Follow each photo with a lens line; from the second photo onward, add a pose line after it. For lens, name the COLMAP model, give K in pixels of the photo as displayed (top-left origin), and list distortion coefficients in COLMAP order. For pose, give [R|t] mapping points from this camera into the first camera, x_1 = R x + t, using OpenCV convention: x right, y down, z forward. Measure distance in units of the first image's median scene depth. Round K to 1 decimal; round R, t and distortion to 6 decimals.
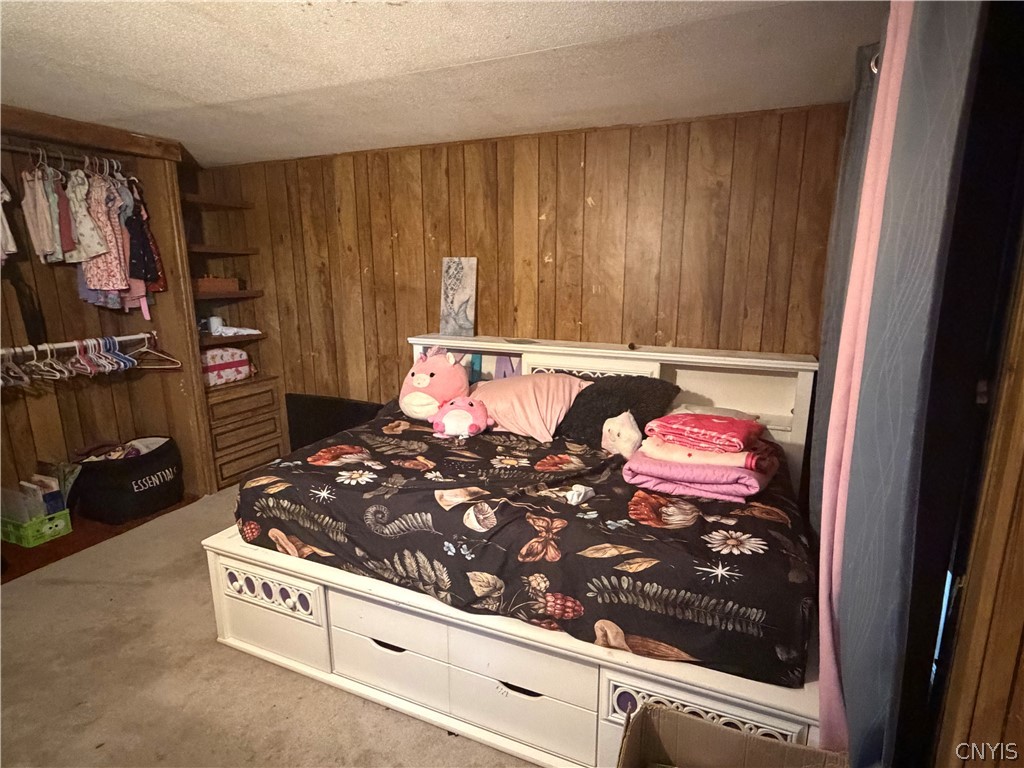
lens RADIAL K [[546.6, 0, 508.6], [0, 546.6, 387.8], [0, 0, 1]] dist [-0.002298, 0.000003]
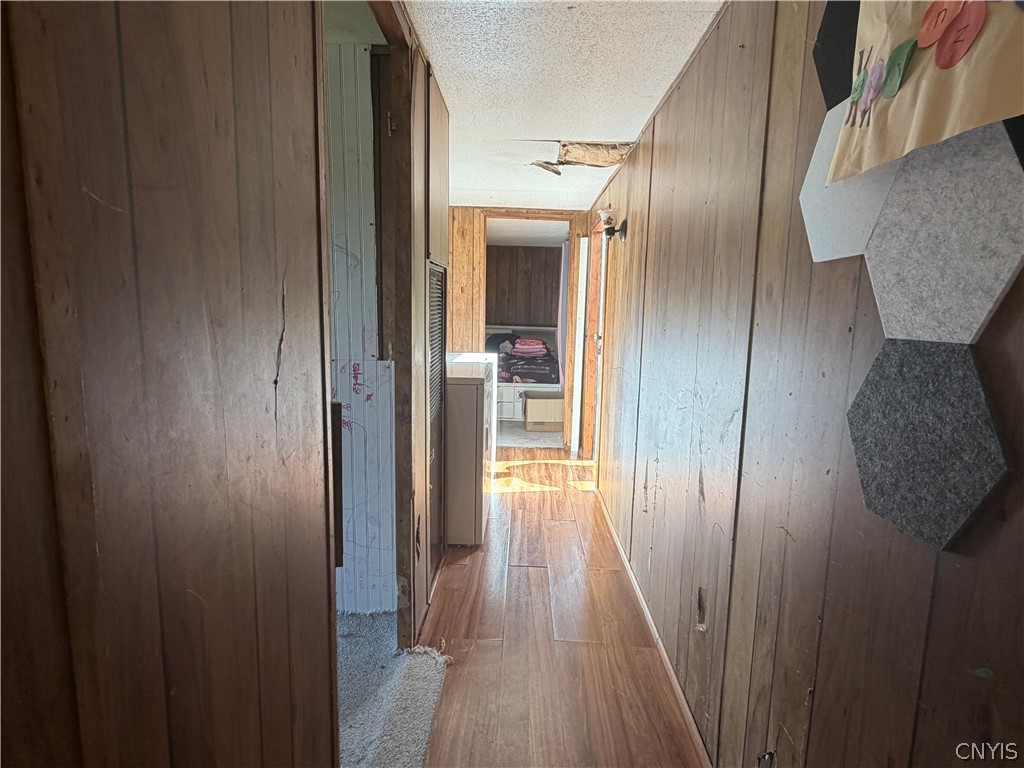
lens RADIAL K [[546.1, 0, 517.3], [0, 546.1, 388.5], [0, 0, 1]] dist [-0.000534, -0.000262]
pose [[0.922333, -0.027875, 0.385390, -0.762959], [0.054510, 0.996806, -0.058360, 0.408582], [-0.382533, 0.074835, 0.920906, -1.526516]]
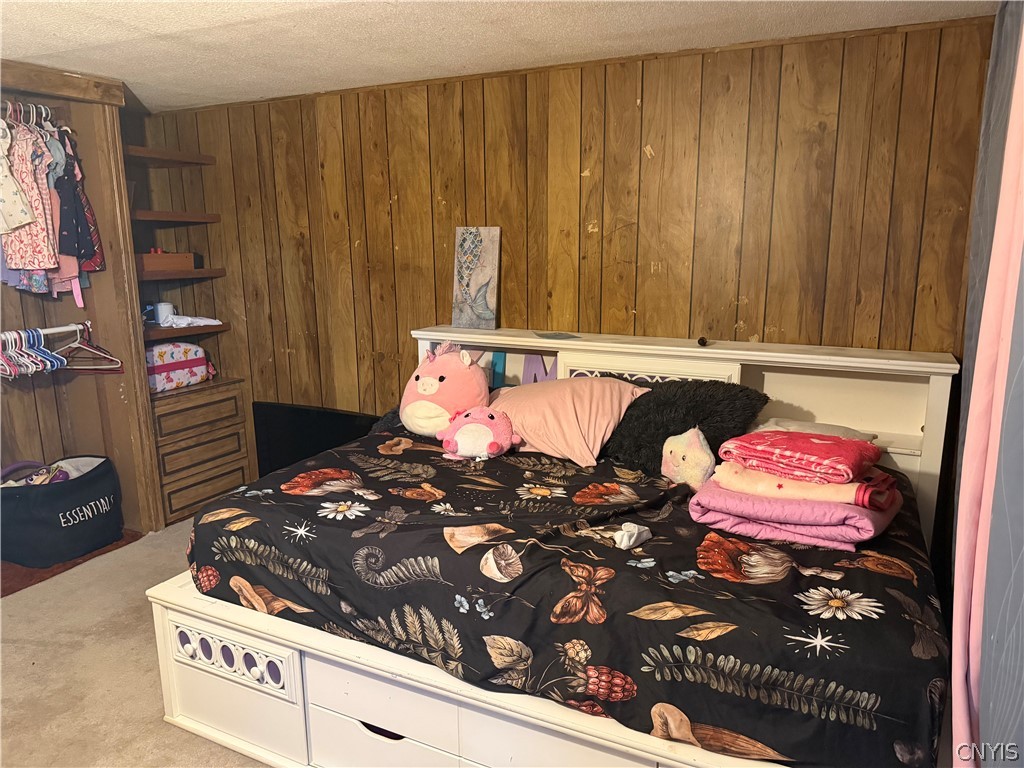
lens RADIAL K [[713.1, 0, 509.1], [0, 713.1, 385.4], [0, 0, 1]] dist [0.114351, -0.182929]
pose [[0.998945, 0.003504, -0.045778, 0.002444], [-0.004103, 0.999907, -0.012988, -0.001077], [0.045728, 0.013162, 0.998867, -0.010661]]
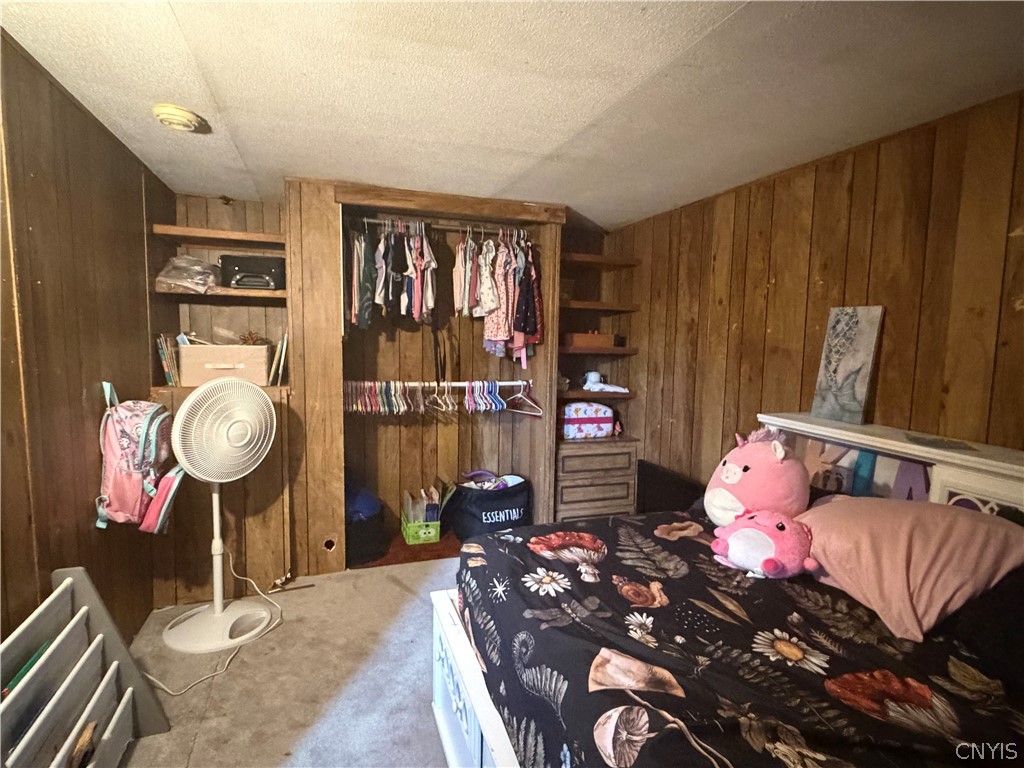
lens RADIAL K [[544.4, 0, 511.8], [0, 544.4, 386.6], [0, 0, 1]] dist [-0.000235, -0.000415]
pose [[0.674980, 0.085588, -0.732855, 0.141442], [-0.177133, 0.982999, -0.048342, -0.036391], [0.716258, 0.162443, 0.678665, 0.279076]]
